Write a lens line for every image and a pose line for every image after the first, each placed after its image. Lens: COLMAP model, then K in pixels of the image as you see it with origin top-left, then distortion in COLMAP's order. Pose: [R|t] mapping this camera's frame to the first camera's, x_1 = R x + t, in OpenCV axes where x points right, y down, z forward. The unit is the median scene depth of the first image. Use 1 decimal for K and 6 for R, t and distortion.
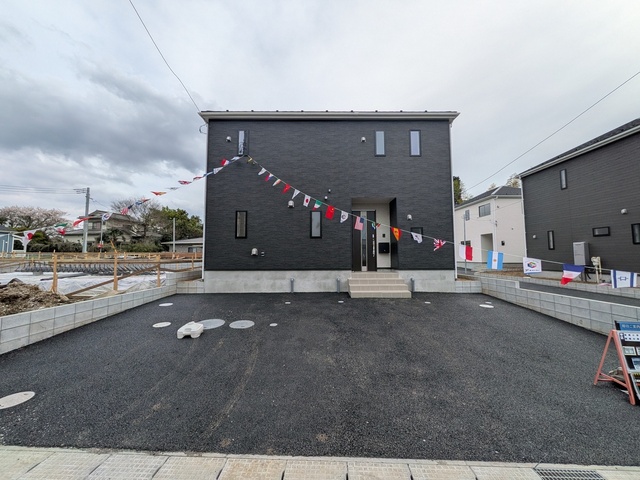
lens RADIAL K [[254.5, 0, 323.6], [0, 254.5, 238.1], [0, 0, 1]] dist [-0.002094, -0.000099]
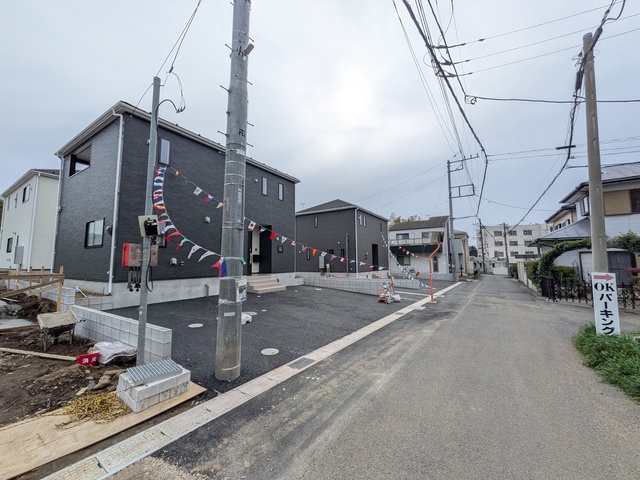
lens RADIAL K [[254.5, 0, 323.6], [0, 254.5, 238.1], [0, 0, 1]] dist [-0.002094, -0.000099]
pose [[0.542159, 0.076927, 0.836747, -0.804038], [-0.051619, 0.996969, -0.058212, -0.011600], [-0.838689, -0.011632, 0.544487, -0.075286]]
